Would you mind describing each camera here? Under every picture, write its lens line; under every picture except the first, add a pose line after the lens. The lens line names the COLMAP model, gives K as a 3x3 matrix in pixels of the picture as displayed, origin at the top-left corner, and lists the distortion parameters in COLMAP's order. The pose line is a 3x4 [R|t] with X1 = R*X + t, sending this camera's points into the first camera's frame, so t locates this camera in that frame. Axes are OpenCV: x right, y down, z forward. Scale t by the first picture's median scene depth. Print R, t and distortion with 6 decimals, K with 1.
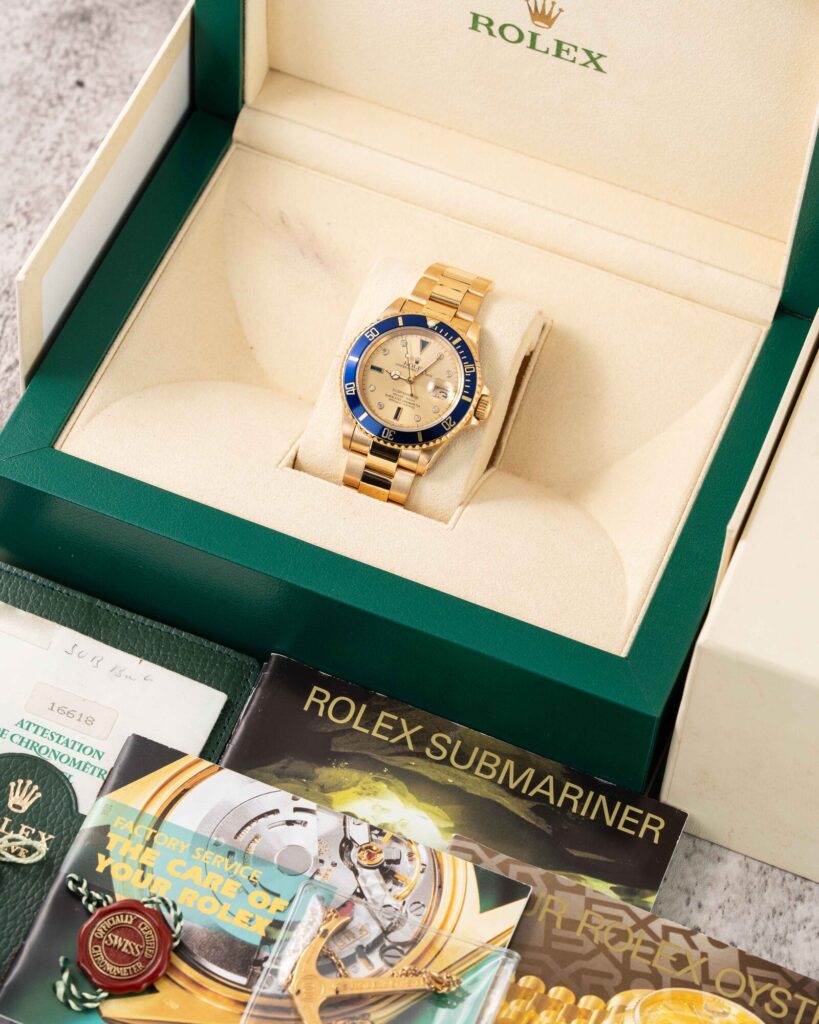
lens RADIAL K [[4819.6, 0, 409.6], [0, 4819.6, 509.6], [0, 0, 1]] dist [-0.745432, 0.000000]
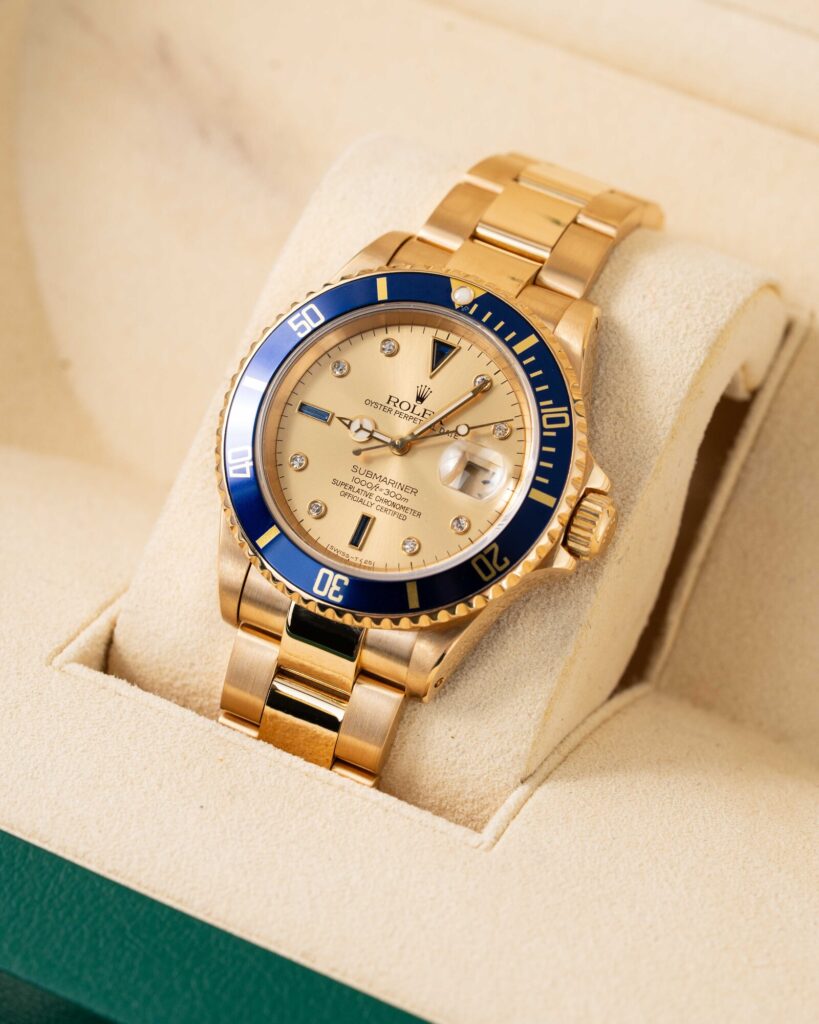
lens RADIAL K [[4819.6, 0, 413.2], [0, 4819.6, 513.1], [0, 0, 1]] dist [-0.745432, 0.000000]
pose [[0.989743, 0.031940, -0.139245, 0.053664], [-0.037595, 0.998564, -0.038170, -0.007203], [0.137826, 0.043013, 0.989522, 0.627051]]
